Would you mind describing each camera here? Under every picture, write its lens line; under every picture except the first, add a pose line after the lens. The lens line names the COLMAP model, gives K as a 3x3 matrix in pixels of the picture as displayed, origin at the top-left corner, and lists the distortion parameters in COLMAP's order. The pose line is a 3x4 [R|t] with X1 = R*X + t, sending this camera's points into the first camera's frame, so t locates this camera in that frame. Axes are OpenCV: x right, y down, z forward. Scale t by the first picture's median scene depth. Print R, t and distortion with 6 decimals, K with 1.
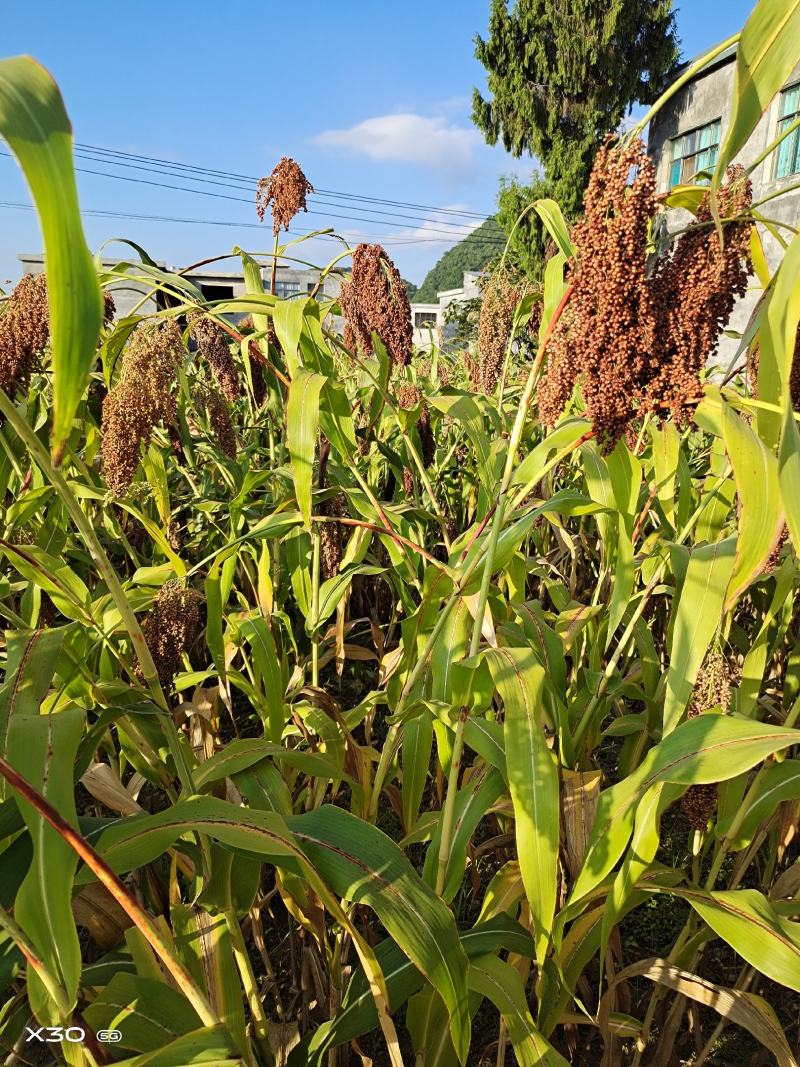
lens RADIAL K [[837.3, 0, 400.0], [0, 837.3, 533.5], [0, 0, 1]] dist [0.067414, -0.007453]
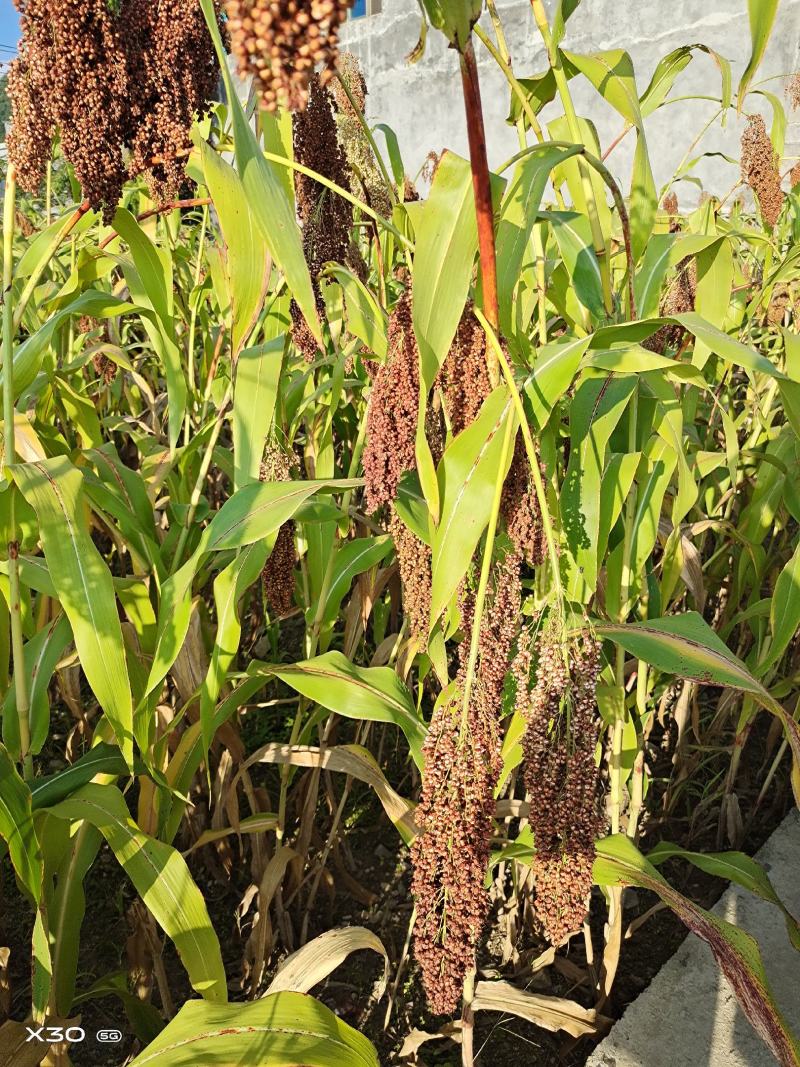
lens RADIAL K [[837.3, 0, 400.0], [0, 837.3, 533.5], [0, 0, 1]] dist [0.067414, -0.007453]
pose [[0.895065, -0.185923, 0.405328, 0.098856], [0.129205, 0.978075, 0.163323, 0.125069], [-0.426807, -0.093815, 0.899464, 0.017595]]
